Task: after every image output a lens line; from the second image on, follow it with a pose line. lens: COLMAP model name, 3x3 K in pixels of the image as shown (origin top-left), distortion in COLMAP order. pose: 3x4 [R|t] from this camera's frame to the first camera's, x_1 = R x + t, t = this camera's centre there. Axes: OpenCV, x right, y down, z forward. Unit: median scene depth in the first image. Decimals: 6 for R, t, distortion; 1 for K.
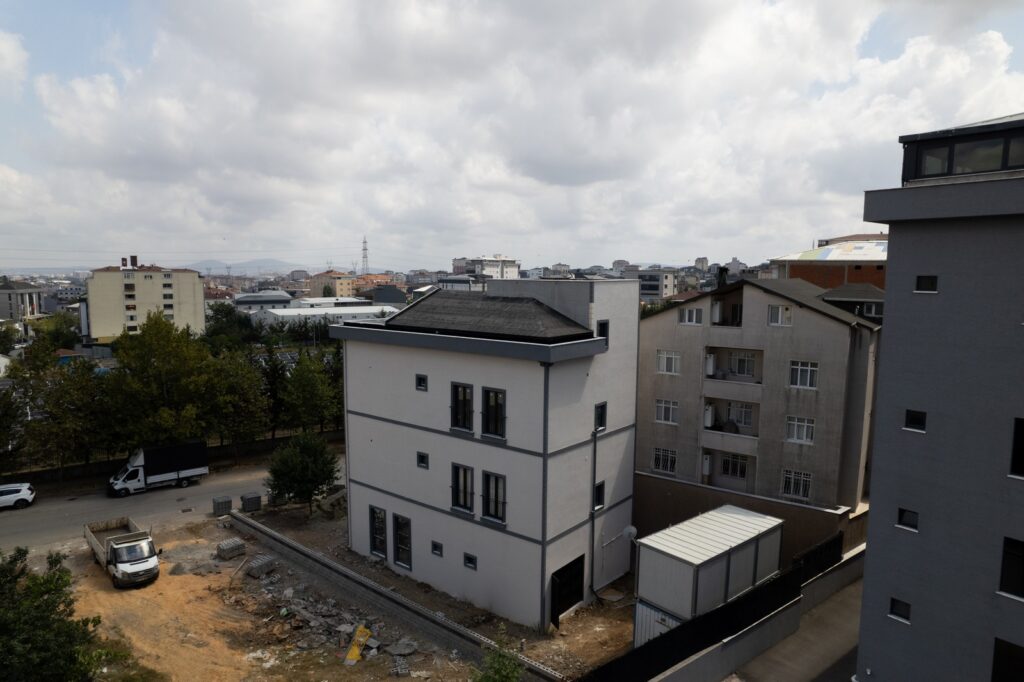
lens RADIAL K [[685.9, 0, 515.5], [0, 685.9, 361.8], [0, 0, 1]] dist [-0.070740, 0.082606]
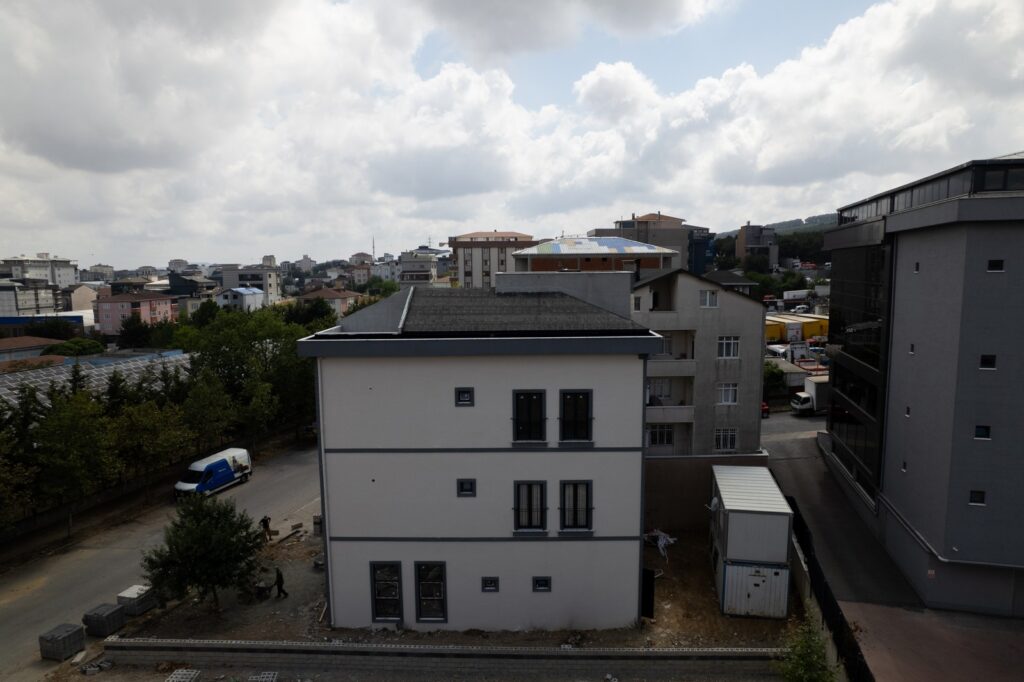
lens RADIAL K [[685.9, 0, 515.5], [0, 685.9, 361.8], [0, 0, 1]] dist [-0.070740, 0.082606]
pose [[0.771518, -0.102073, 0.627965, -0.577813], [0.100318, 0.994216, 0.038355, -0.036376], [-0.628248, 0.033405, 0.777296, 0.281052]]
